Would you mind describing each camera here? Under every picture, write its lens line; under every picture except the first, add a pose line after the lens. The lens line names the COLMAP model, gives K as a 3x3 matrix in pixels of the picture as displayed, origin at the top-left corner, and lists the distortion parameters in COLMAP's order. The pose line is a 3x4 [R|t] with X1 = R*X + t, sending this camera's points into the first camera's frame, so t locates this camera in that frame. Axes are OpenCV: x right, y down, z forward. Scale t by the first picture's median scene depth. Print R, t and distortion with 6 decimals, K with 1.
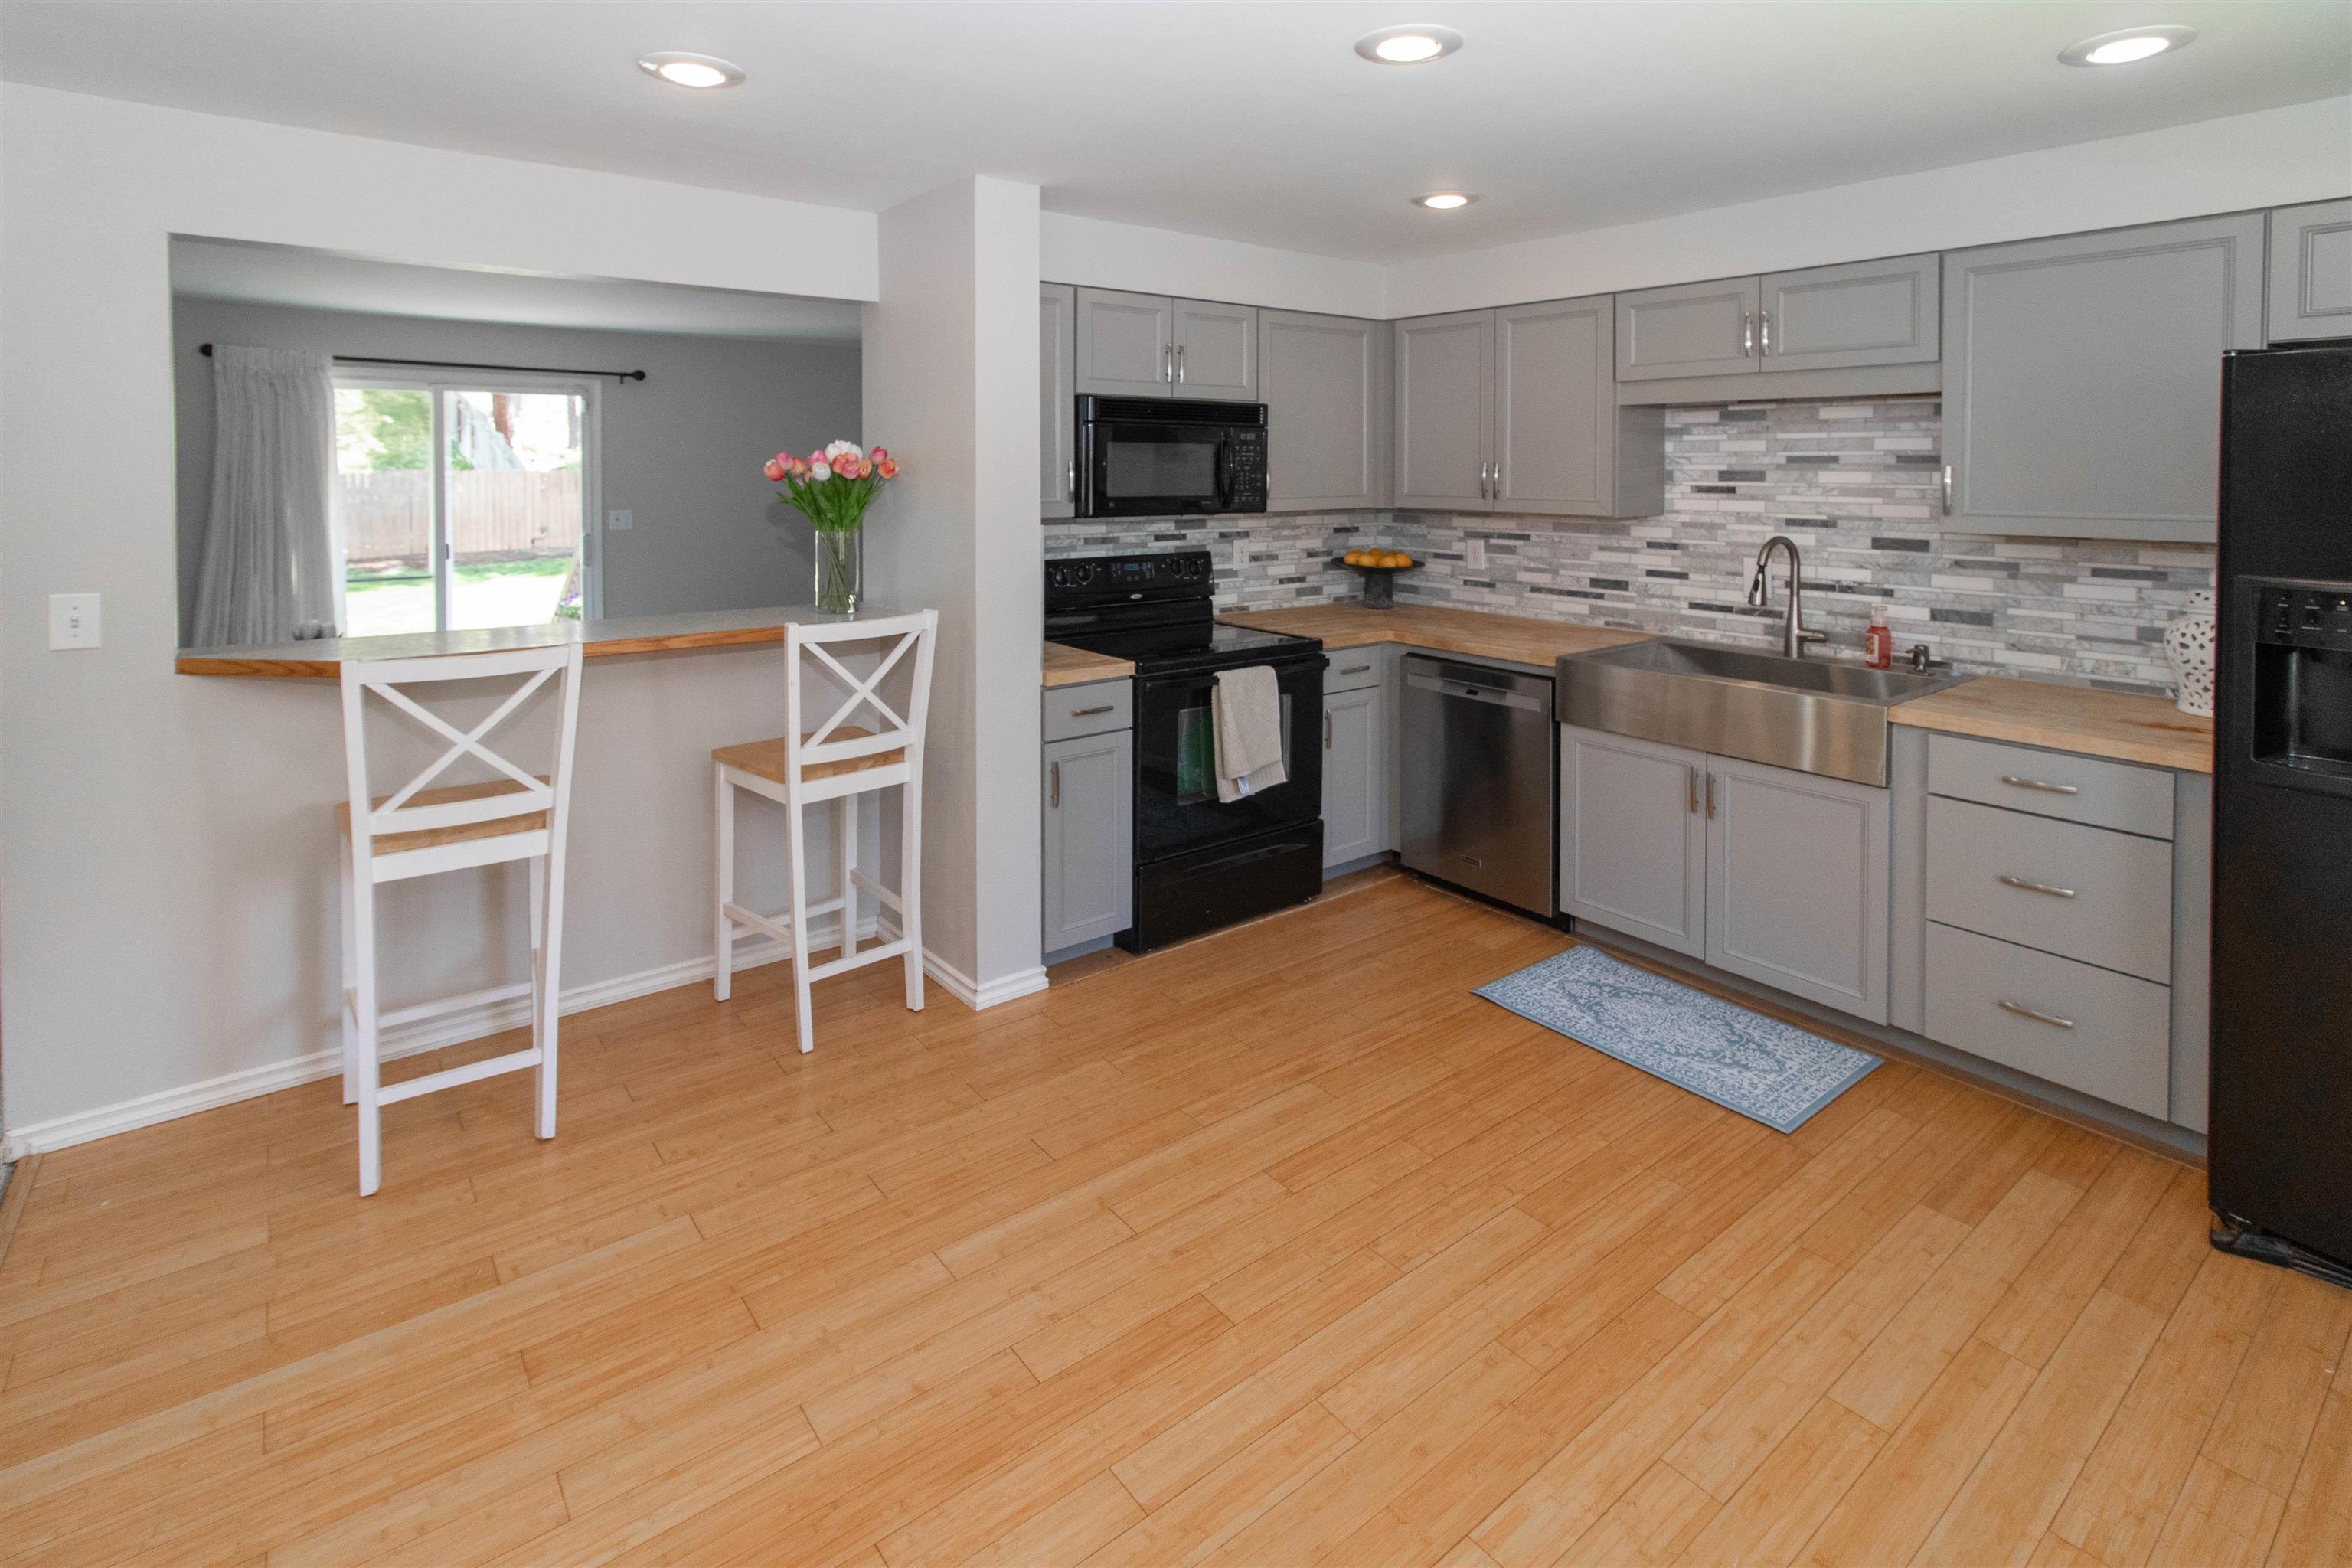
lens RADIAL K [[1140.4, 0, 1168.3], [0, 1140.4, 604.4], [0, 0, 1]] dist [-0.002435, -0.000293]
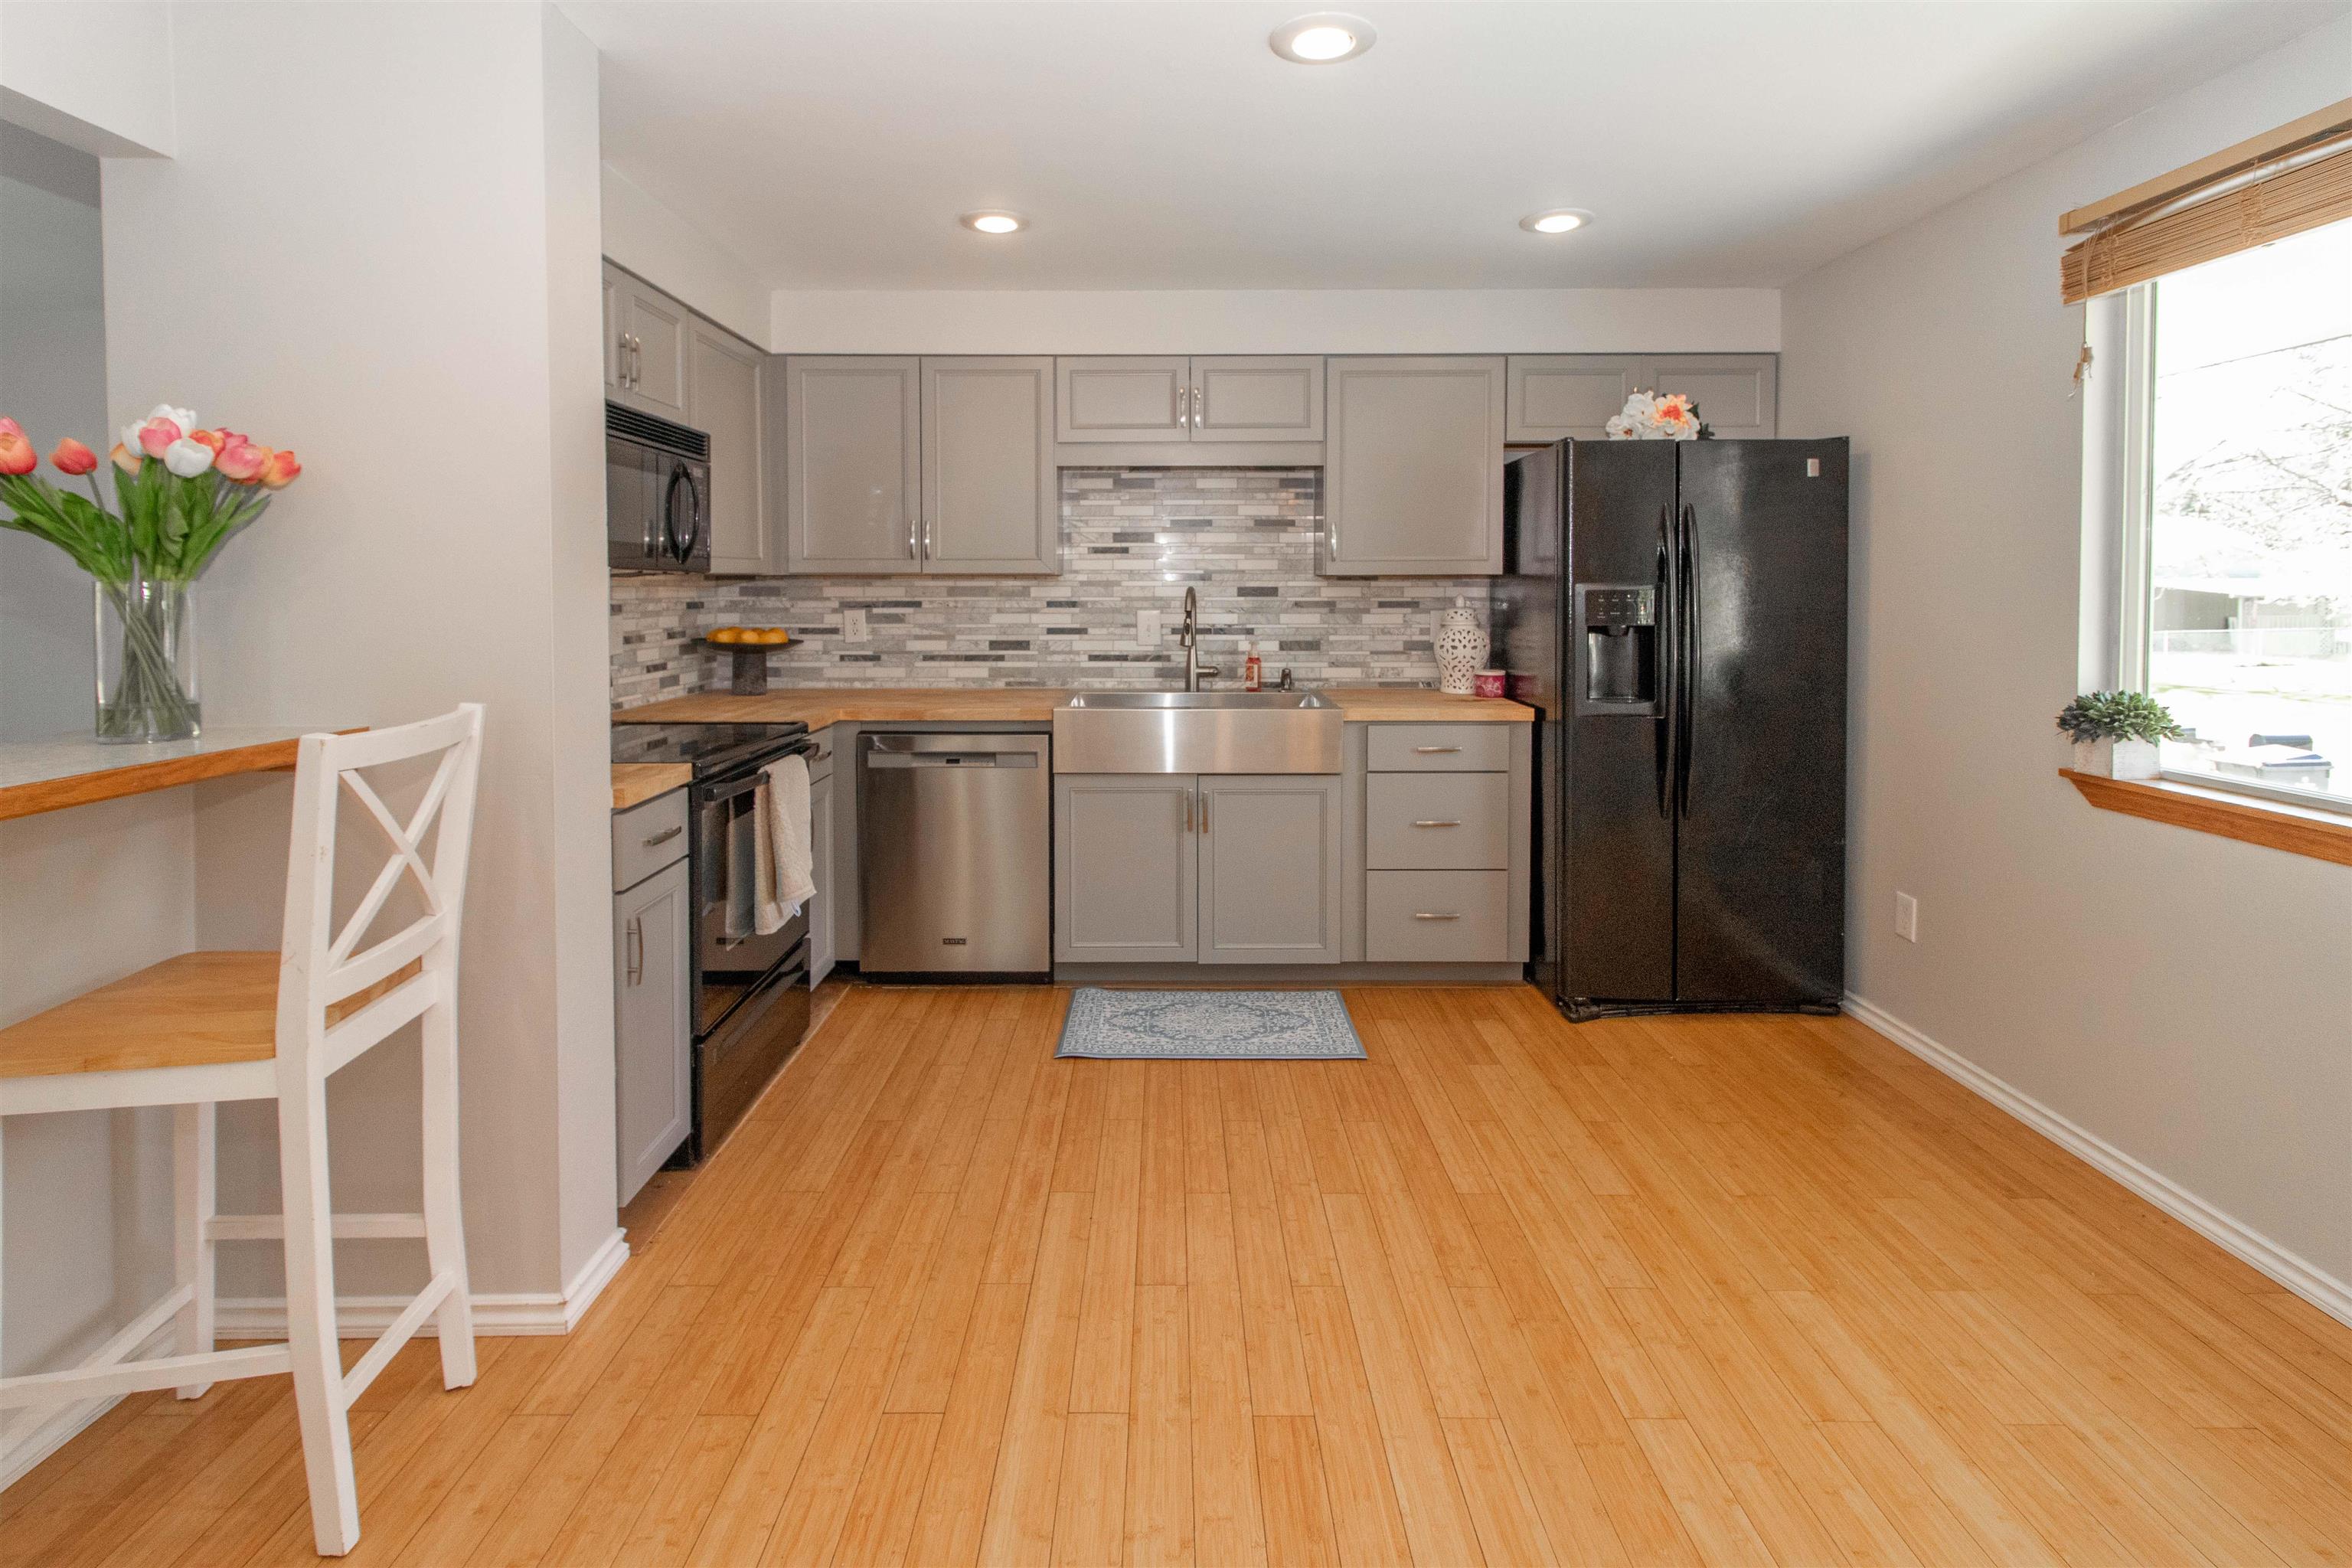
lens RADIAL K [[1141.5, 0, 1171.9], [0, 1141.5, 711.0], [0, 0, 1]] dist [-0.002283, -0.000349]
pose [[0.611157, -0.091591, 0.786192, -0.394471], [0.101063, 0.994182, 0.037260, 0.020599], [-0.785031, 0.056683, 0.616858, 0.297021]]
